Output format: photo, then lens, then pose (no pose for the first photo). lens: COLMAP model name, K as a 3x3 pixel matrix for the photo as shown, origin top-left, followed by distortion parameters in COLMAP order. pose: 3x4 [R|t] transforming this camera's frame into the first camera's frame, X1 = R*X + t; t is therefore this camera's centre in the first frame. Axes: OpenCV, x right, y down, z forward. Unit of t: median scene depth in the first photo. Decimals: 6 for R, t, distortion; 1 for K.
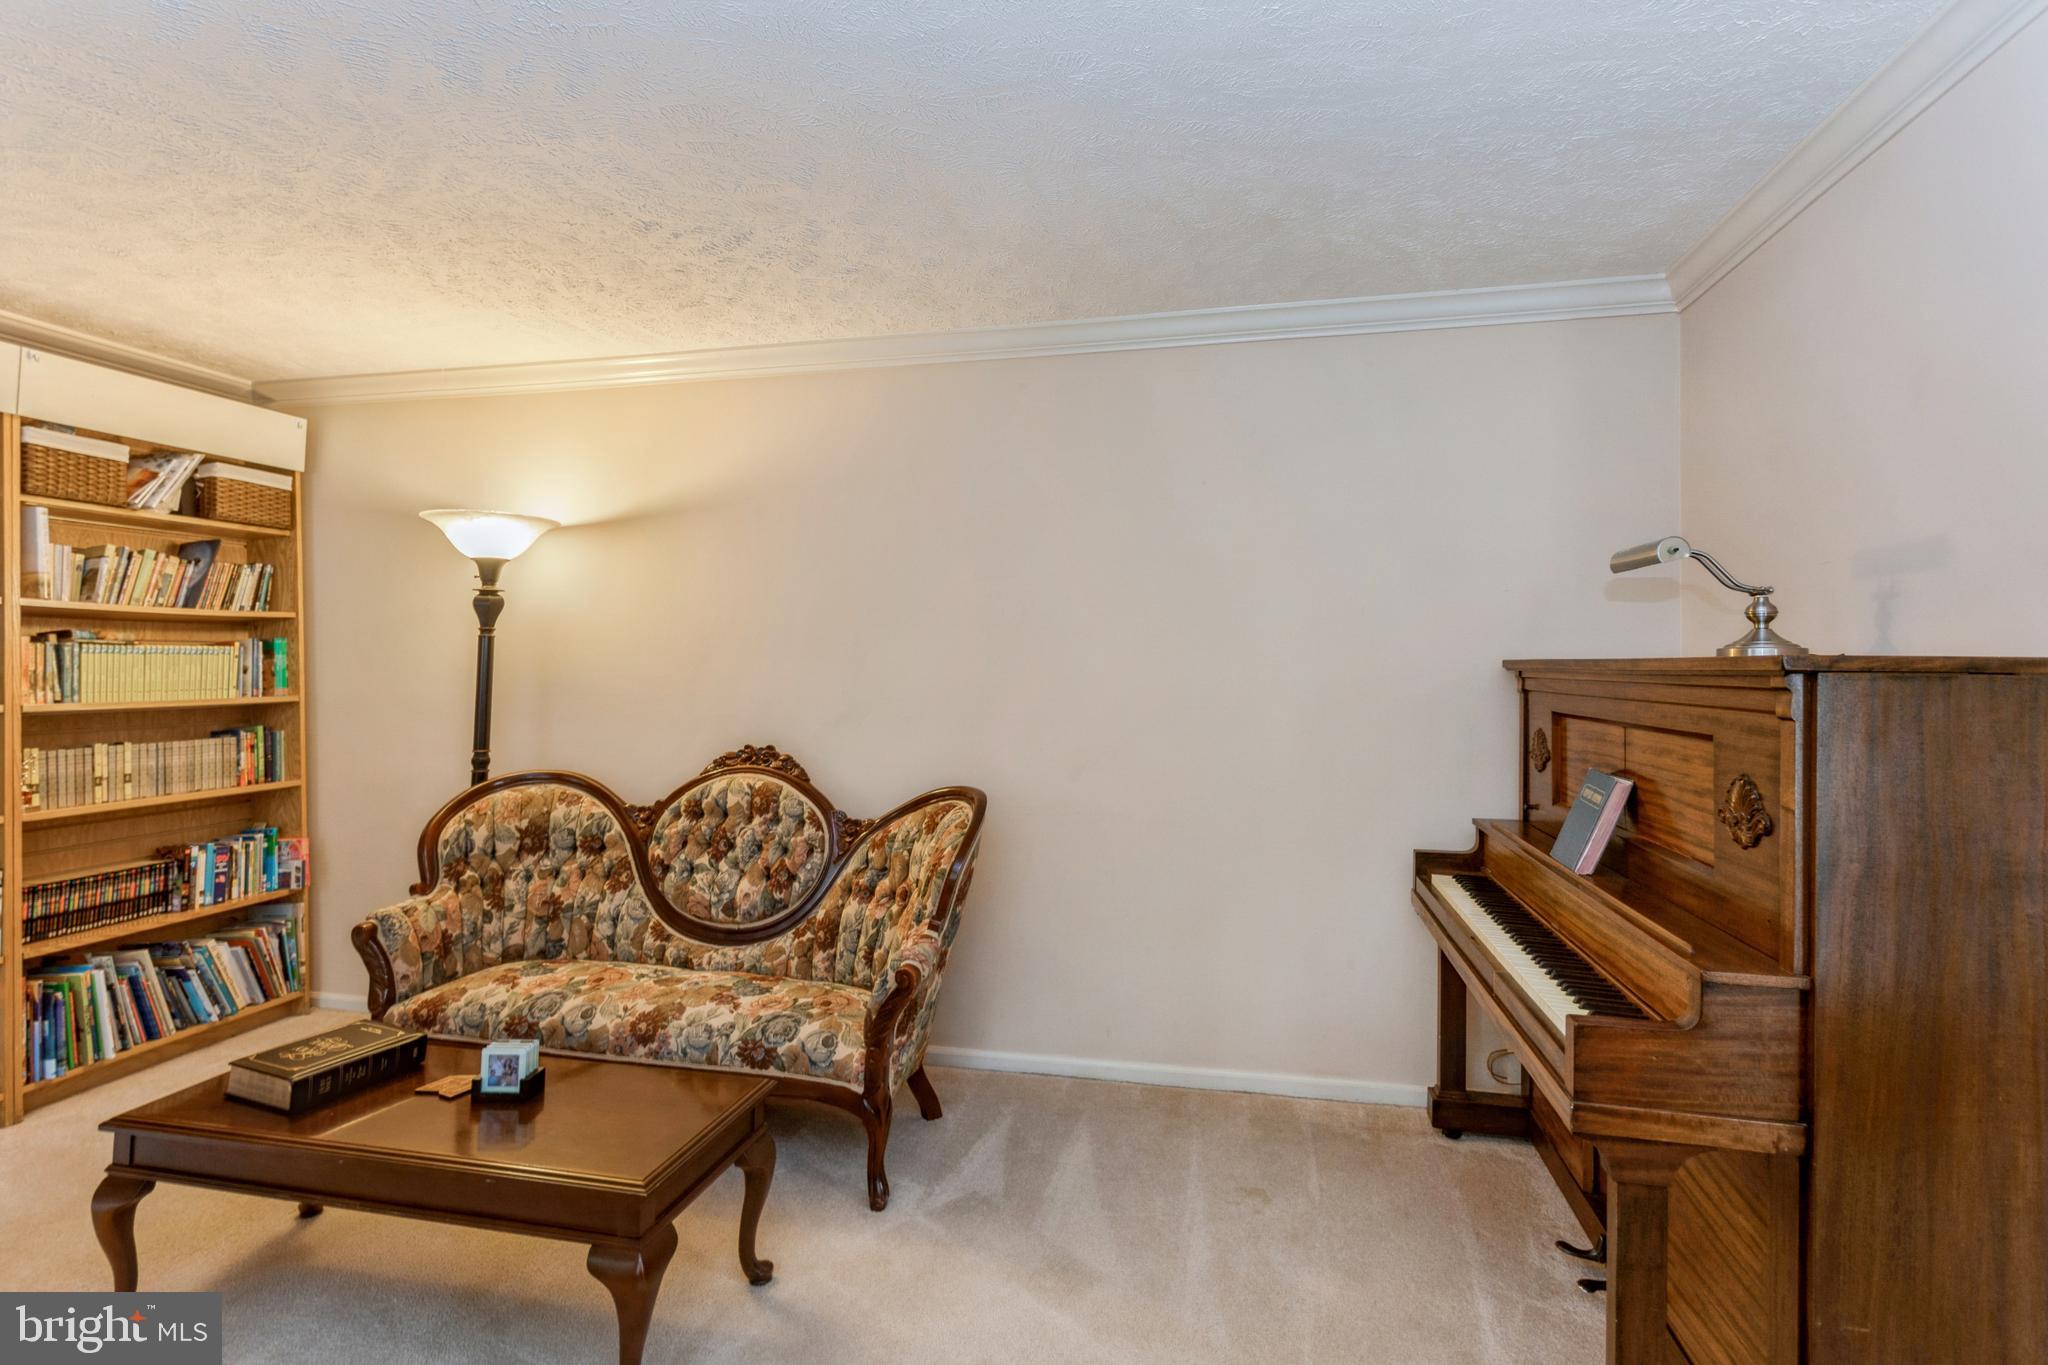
lens RADIAL K [[977.8, 0, 1040.5], [0, 977.8, 620.6], [0, 0, 1]] dist [0.002544, -0.000126]
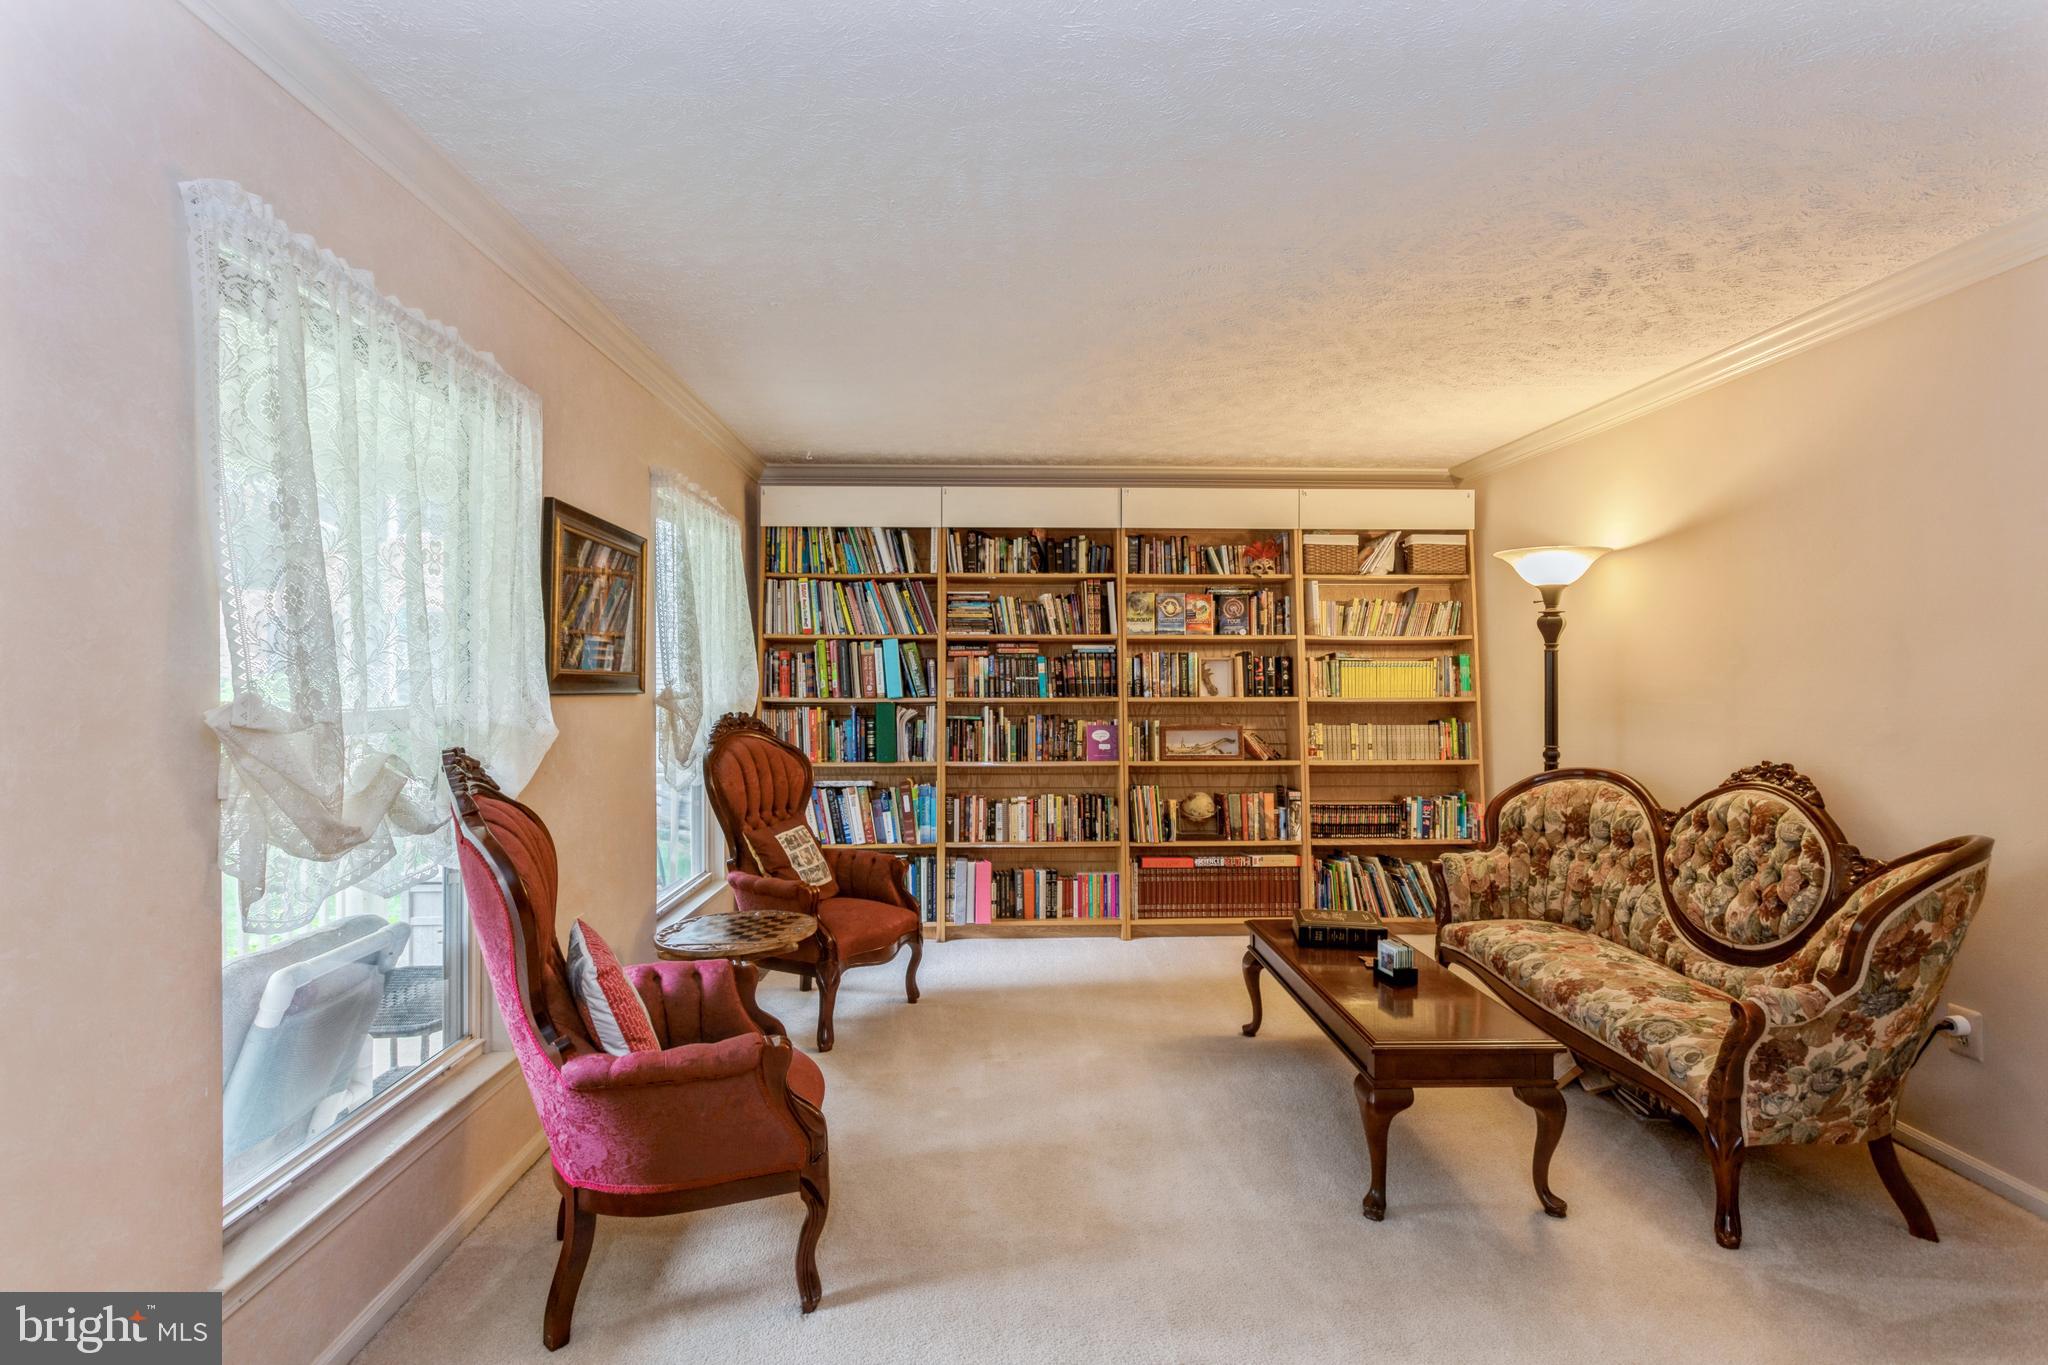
lens RADIAL K [[977.8, 0, 1026.6], [0, 977.8, 653.1], [0, 0, 1]] dist [0.002544, -0.000126]
pose [[0.243607, -0.019188, -0.969684, 0.455949], [0.045701, 0.998921, -0.008285, -0.000247], [0.968797, -0.042297, 0.244221, 0.096316]]
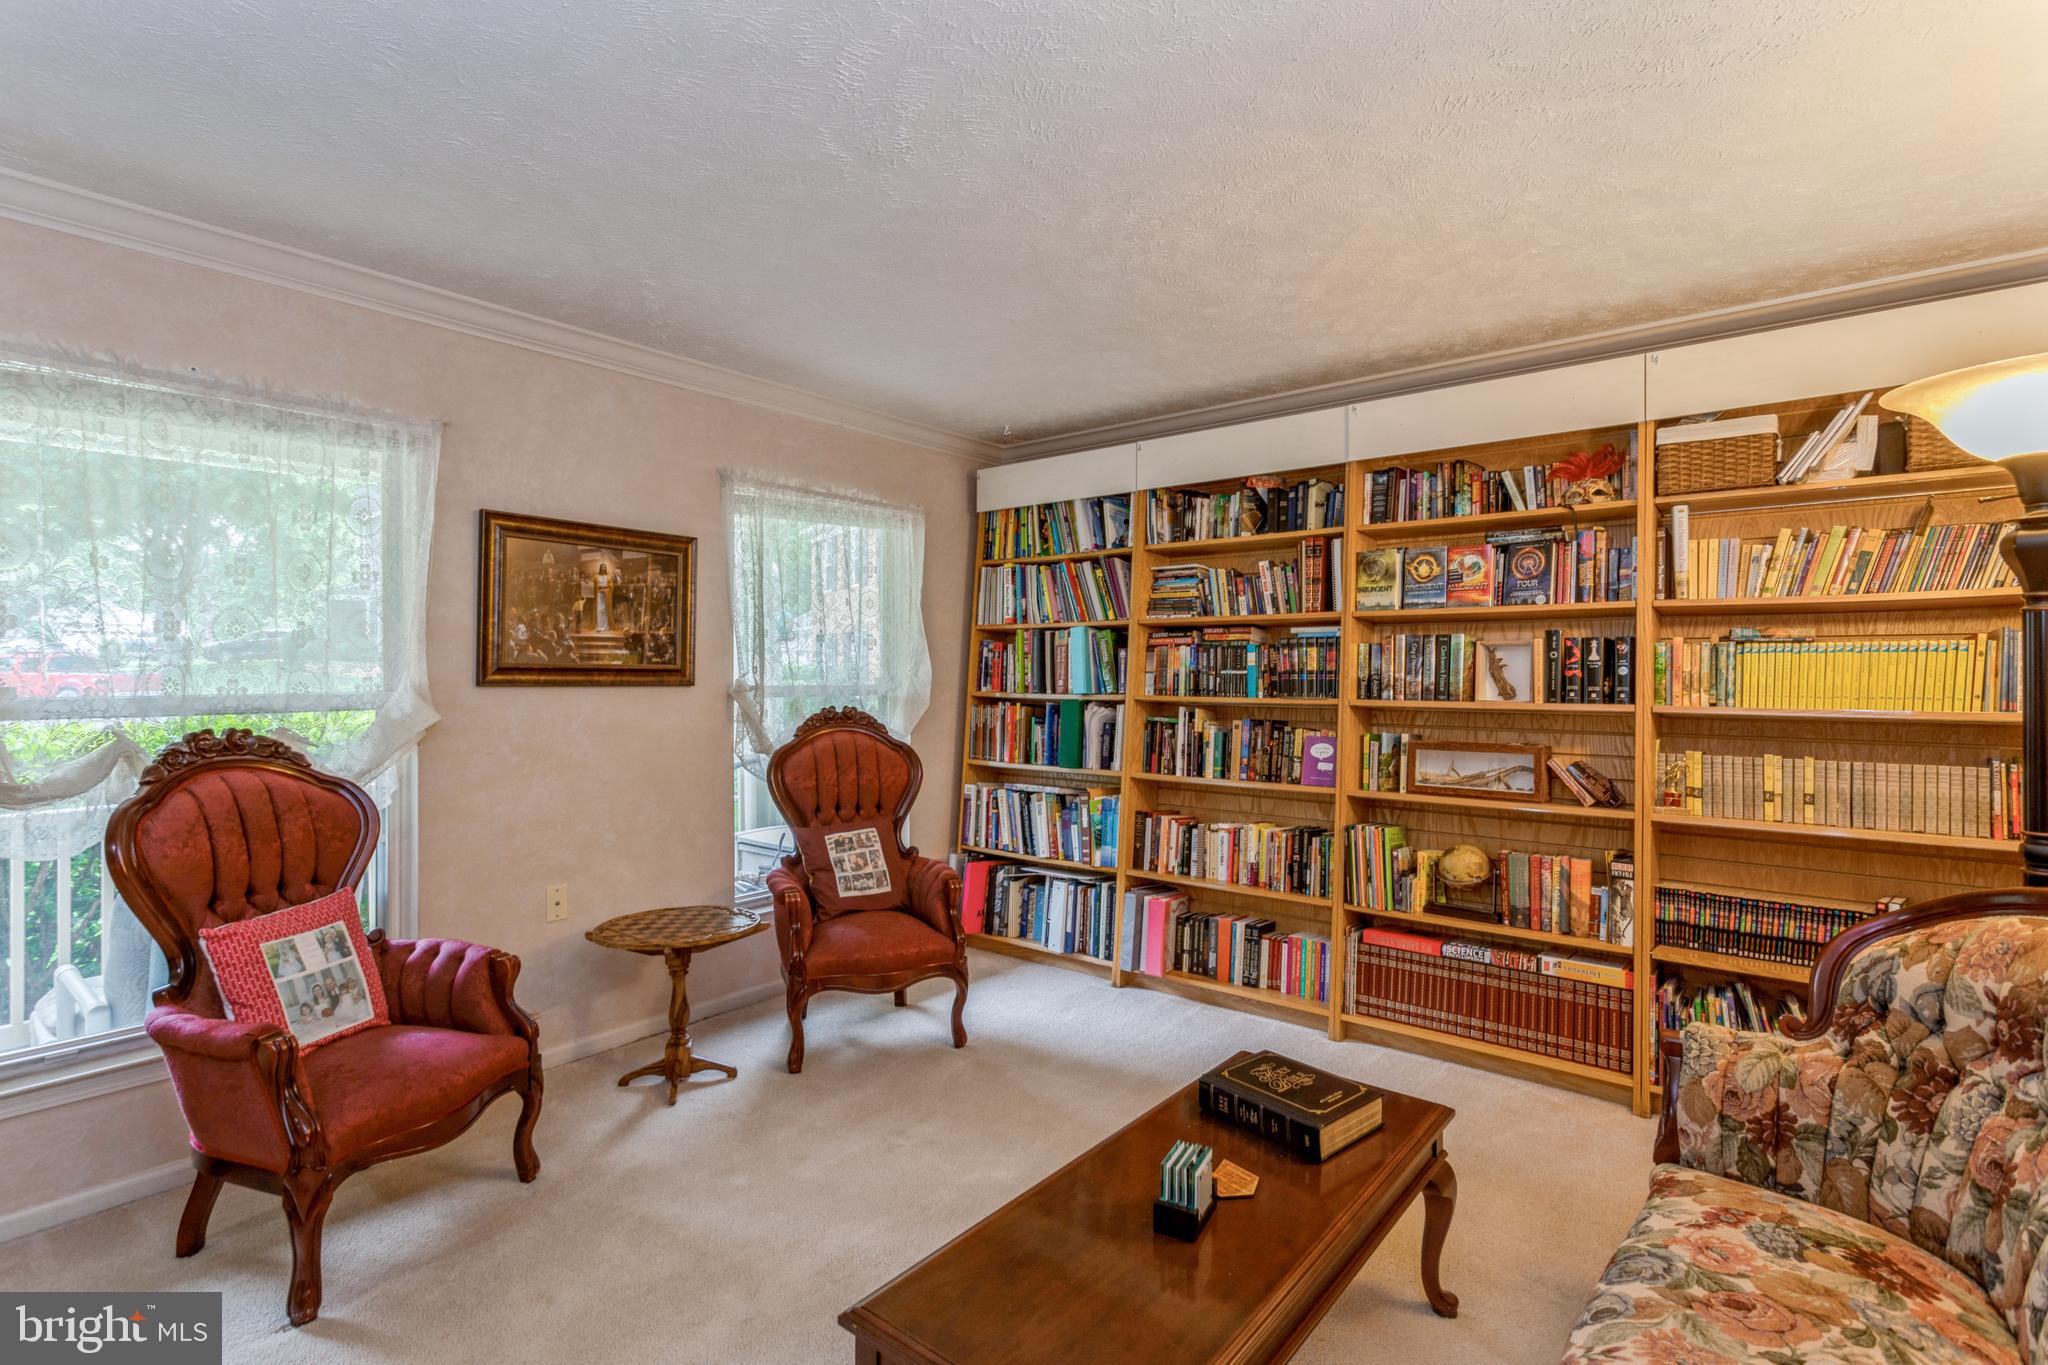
lens RADIAL K [[977.8, 0, 1039.4], [0, 977.8, 660.4], [0, 0, 1]] dist [0.002544, -0.000126]
pose [[-0.458489, -0.005103, -0.888685, 0.131985], [0.043531, 0.998654, -0.028193, 0.035881], [0.887633, -0.051612, -0.457650, 0.812958]]
